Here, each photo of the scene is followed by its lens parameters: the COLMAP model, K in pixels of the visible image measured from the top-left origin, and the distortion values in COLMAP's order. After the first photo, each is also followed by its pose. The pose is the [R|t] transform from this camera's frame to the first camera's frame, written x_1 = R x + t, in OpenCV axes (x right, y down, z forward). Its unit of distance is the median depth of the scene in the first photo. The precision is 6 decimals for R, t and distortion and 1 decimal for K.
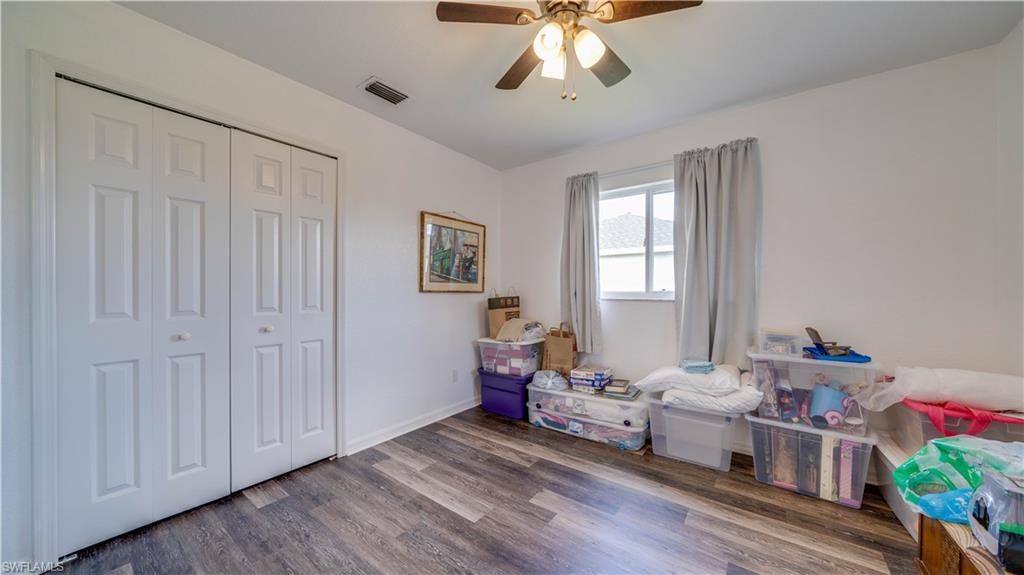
lens RADIAL K [[358.0, 0, 511.1], [0, 358.0, 292.1], [0, 0, 1]] dist [-0.005810, -0.000202]
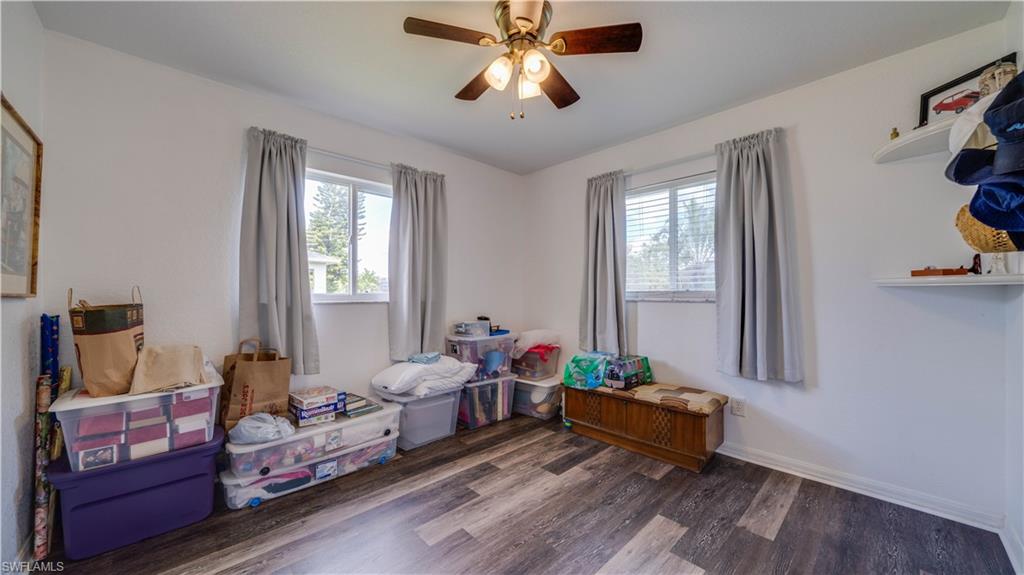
lens RADIAL K [[375.2, 0, 510.5], [0, 375.2, 292.3], [0, 0, 1]] dist [-0.000722, -0.000057]
pose [[0.143260, 0.000261, 0.989685, -0.576864], [0.005931, 0.999982, -0.001122, -0.001801], [-0.989667, 0.006030, 0.143256, 0.500495]]
